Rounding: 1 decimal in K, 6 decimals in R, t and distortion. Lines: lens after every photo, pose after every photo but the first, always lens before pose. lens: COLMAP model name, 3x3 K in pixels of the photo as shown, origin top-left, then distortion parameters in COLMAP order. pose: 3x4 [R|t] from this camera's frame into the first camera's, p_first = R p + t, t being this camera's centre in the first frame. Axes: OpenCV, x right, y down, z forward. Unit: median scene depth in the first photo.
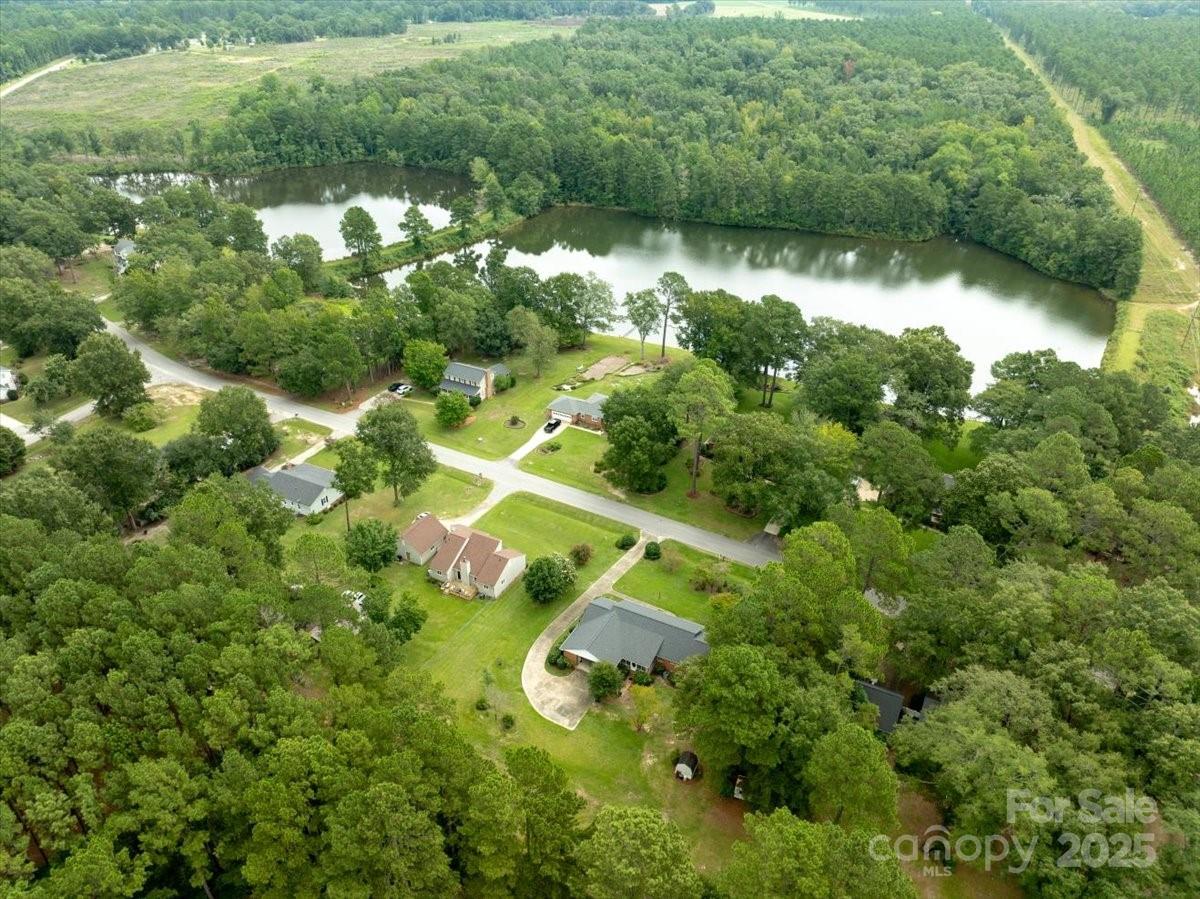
lens RADIAL K [[841.0, 0, 602.7], [0, 841.0, 447.1], [0, 0, 1]] dist [-0.043846, 0.016503]
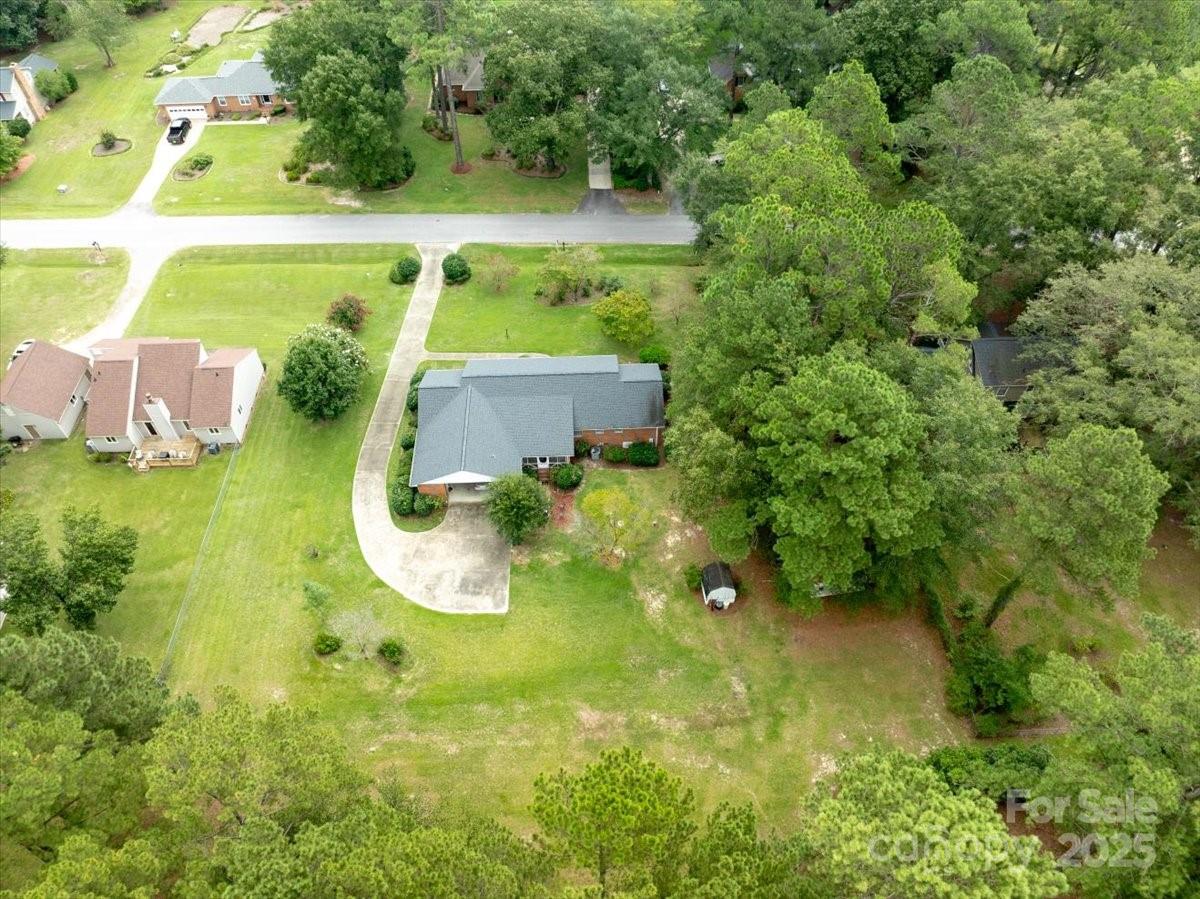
lens RADIAL K [[841.0, 0, 601.9], [0, 841.0, 452.6], [0, 0, 1]] dist [-0.043846, 0.016503]
pose [[0.869663, -0.387592, 0.305711, -0.080714], [0.259825, 0.885965, 0.384131, 0.034221], [-0.419735, -0.254633, 0.871197, 0.376559]]
